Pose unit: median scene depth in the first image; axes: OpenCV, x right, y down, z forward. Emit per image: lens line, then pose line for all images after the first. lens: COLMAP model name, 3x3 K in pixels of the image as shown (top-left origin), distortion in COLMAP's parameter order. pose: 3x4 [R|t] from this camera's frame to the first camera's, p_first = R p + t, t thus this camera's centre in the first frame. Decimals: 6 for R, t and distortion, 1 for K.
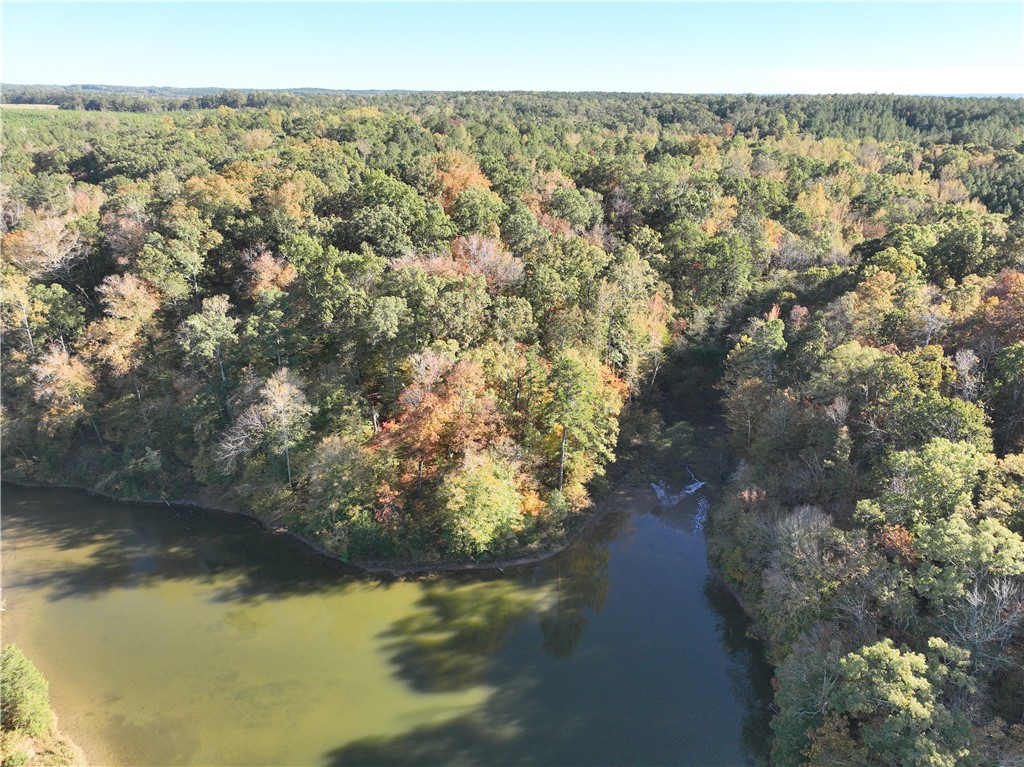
lens RADIAL K [[743.1, 0, 510.3], [0, 743.1, 385.7], [0, 0, 1]] dist [0.014495, -0.000177]
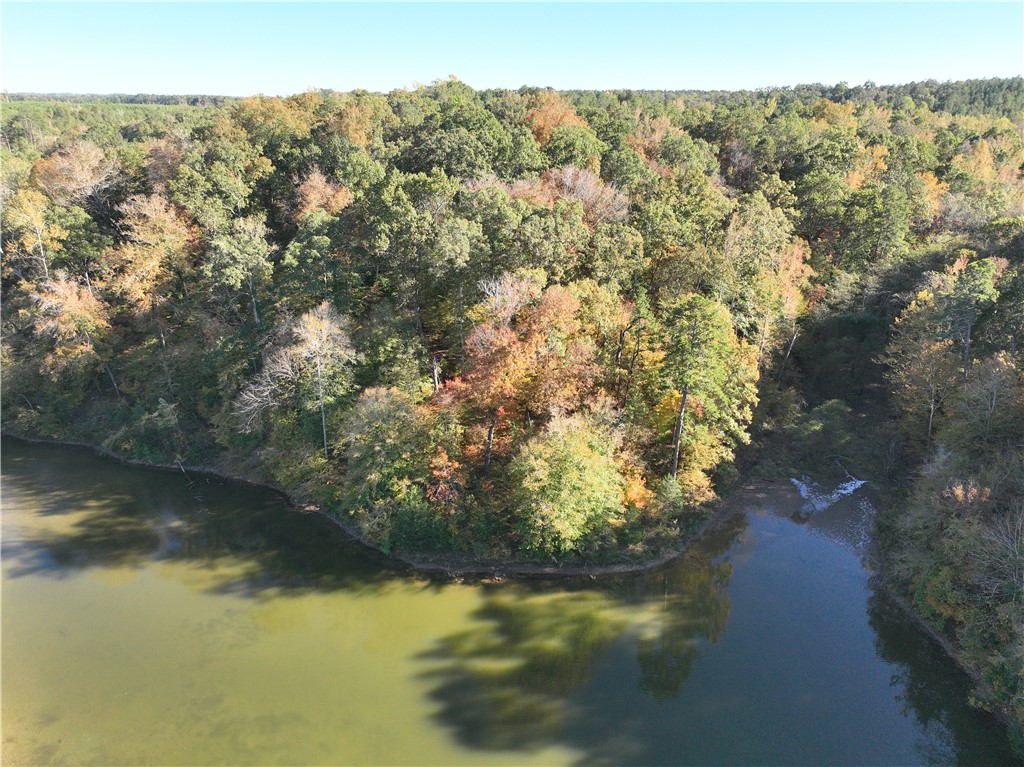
lens RADIAL K [[743.1, 0, 514.0], [0, 743.1, 381.0], [0, 0, 1]] dist [0.014495, -0.000177]
pose [[0.994002, 0.041143, -0.101327, -0.020165], [-0.043183, 0.998905, -0.018022, 0.061930], [0.100475, 0.022290, 0.994690, 0.226750]]
